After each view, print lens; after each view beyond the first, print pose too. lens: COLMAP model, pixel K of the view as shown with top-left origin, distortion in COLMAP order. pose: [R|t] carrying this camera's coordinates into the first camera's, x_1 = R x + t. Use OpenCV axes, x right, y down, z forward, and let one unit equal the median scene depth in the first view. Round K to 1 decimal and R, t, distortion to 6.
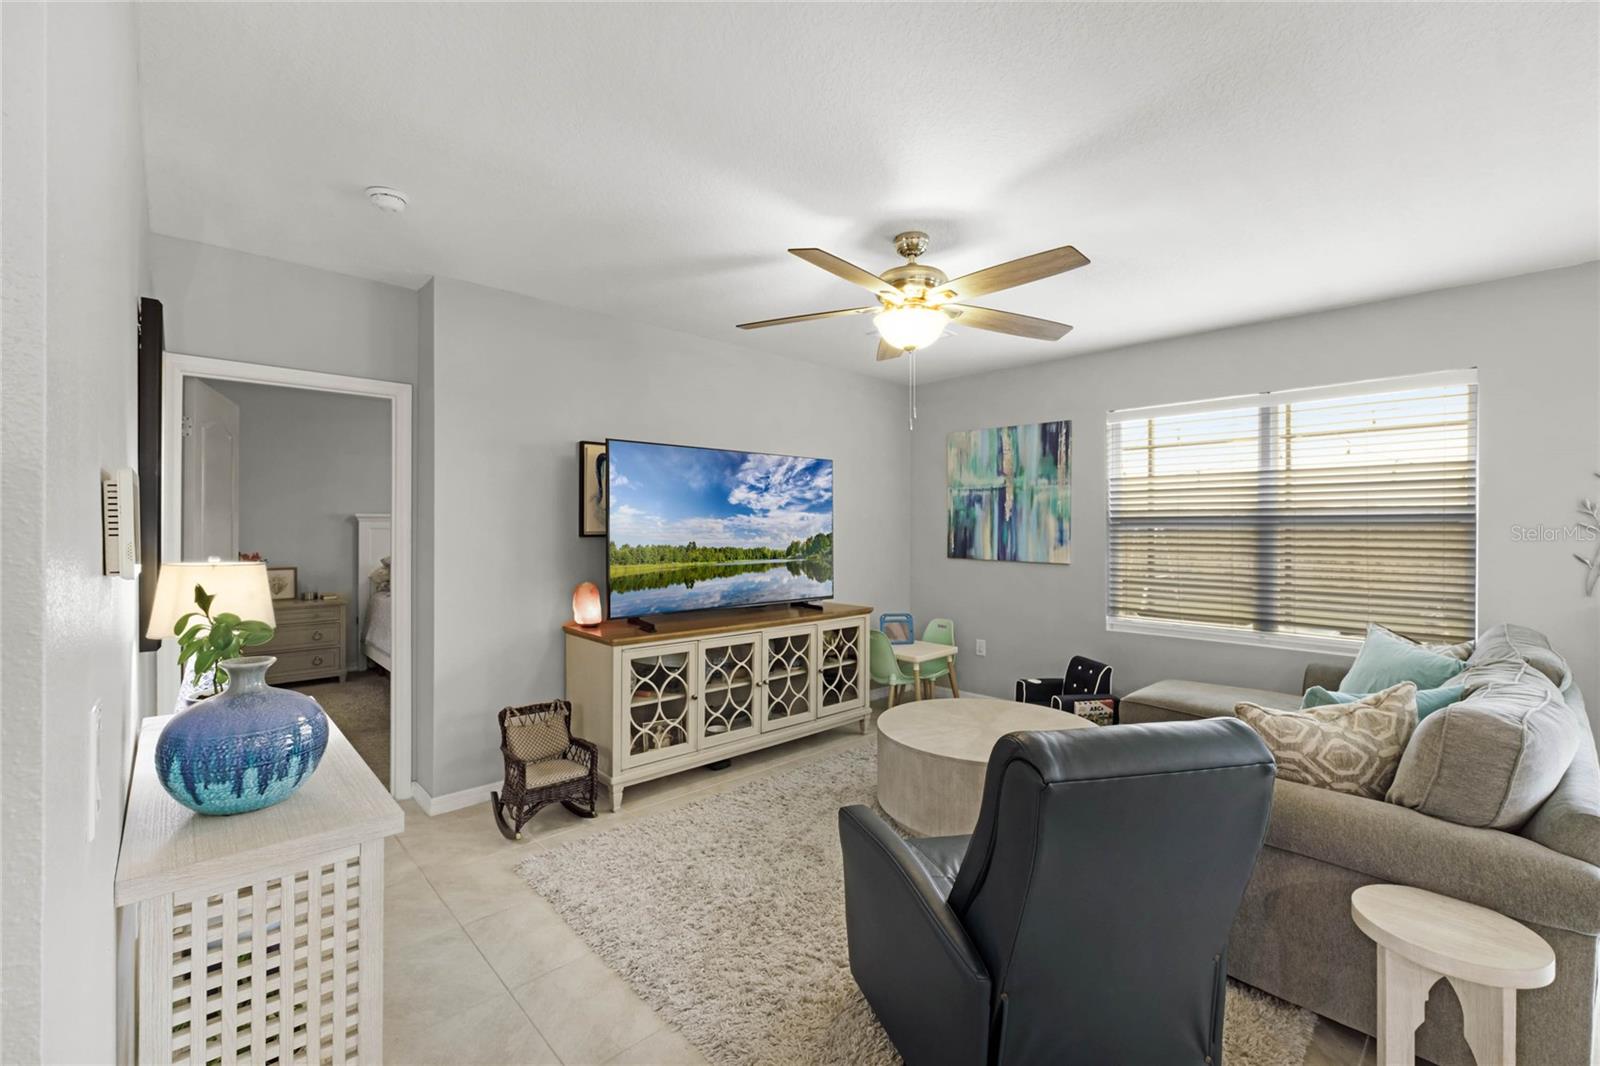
lens RADIAL K [[676.6, 0, 796.7], [0, 676.6, 531.0], [0, 0, 1]] dist [0.001483, -0.001327]
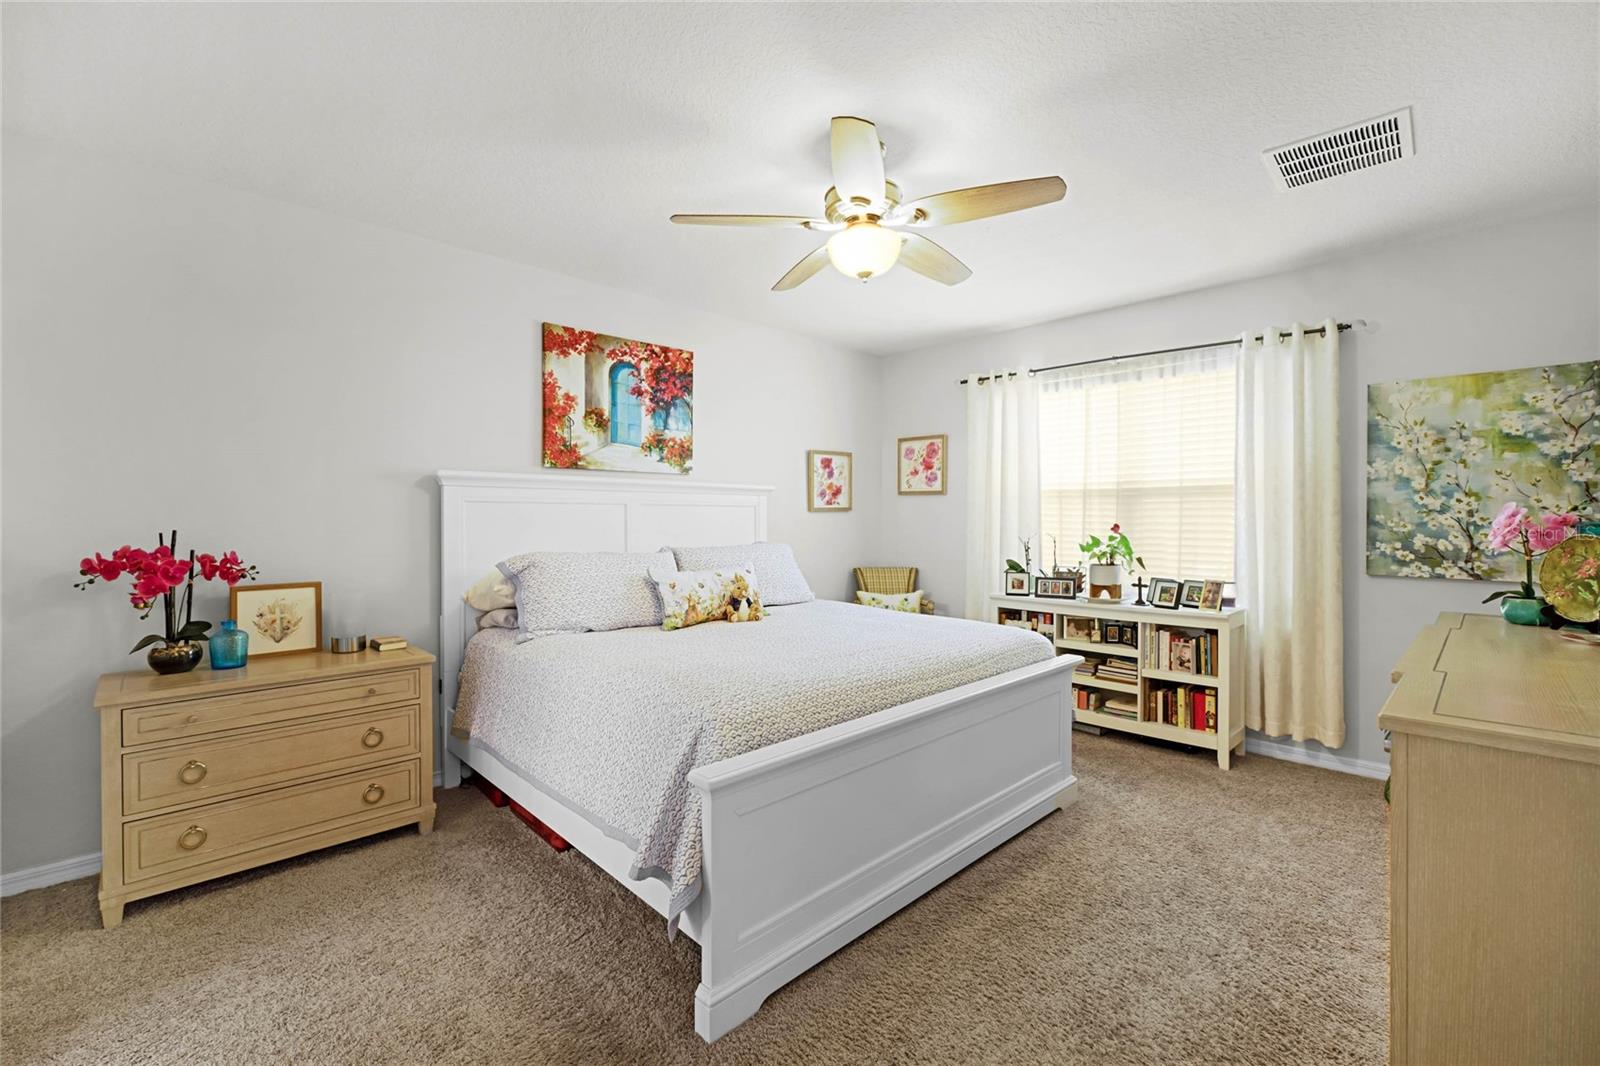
lens RADIAL K [[676.6, 0, 803.9], [0, 676.6, 523.5], [0, 0, 1]] dist [0.001483, -0.001327]
pose [[0.999720, -0.004056, 0.023313, -0.414683], [0.003944, 0.999980, 0.004881, 0.011966], [-0.023332, -0.004788, 0.999716, 0.523674]]
